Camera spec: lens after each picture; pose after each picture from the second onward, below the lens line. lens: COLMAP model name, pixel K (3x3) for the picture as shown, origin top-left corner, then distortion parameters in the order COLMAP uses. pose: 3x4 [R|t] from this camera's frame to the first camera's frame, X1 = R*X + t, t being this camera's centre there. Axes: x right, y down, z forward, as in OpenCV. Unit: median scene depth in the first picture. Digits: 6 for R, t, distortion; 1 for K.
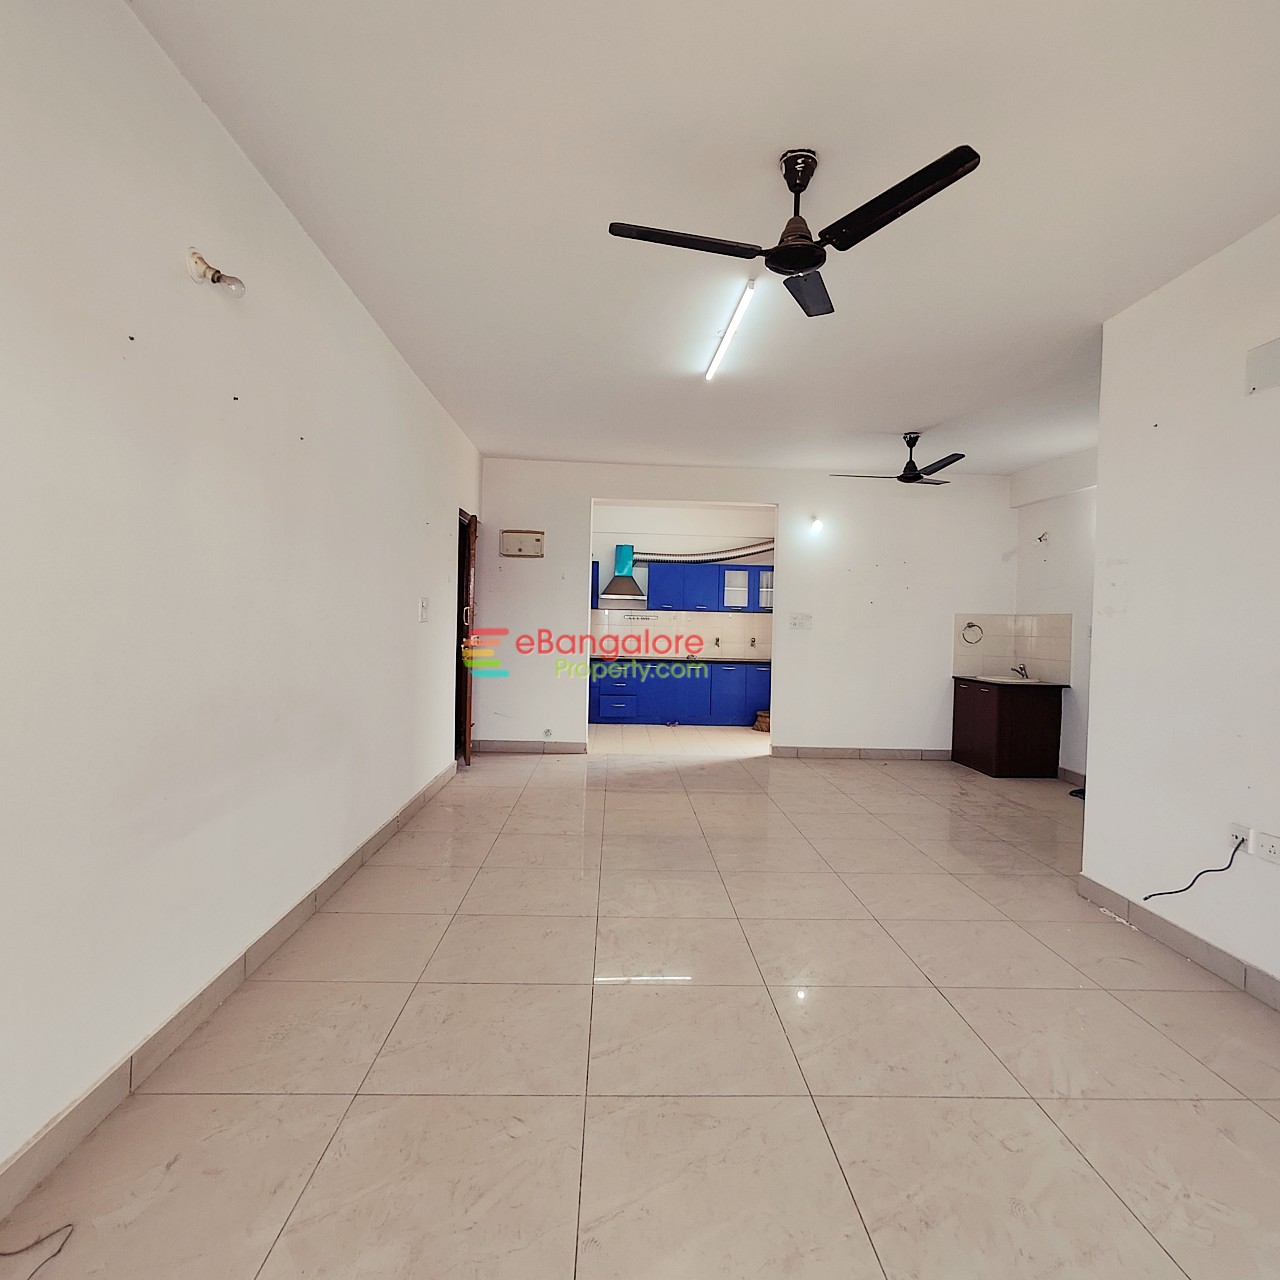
lens RADIAL K [[737.7, 0, 659.1], [0, 737.7, 633.7], [0, 0, 1]] dist [0.002074, 0.007827]
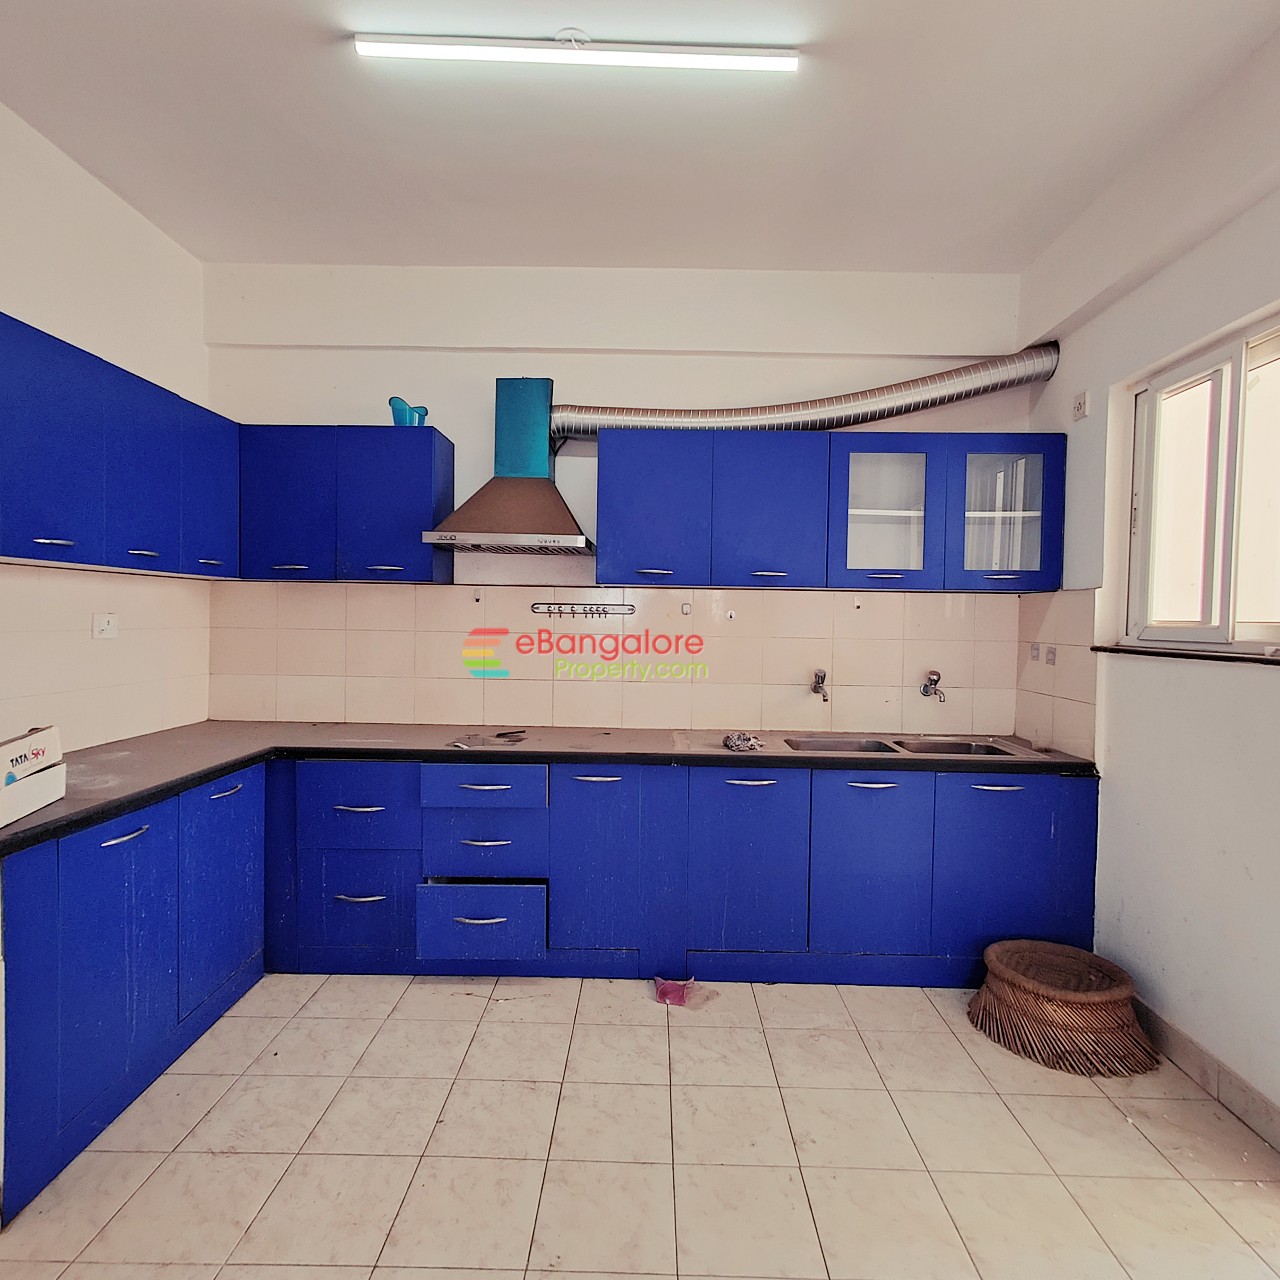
lens RADIAL K [[737.7, 0, 638.6], [0, 737.7, 634.3], [0, 0, 1]] dist [0.002074, 0.007827]
pose [[0.996890, -0.007201, -0.078470, 0.026303], [0.007953, 0.999925, 0.009268, -0.014004], [0.078397, -0.009864, 0.996873, 0.682866]]
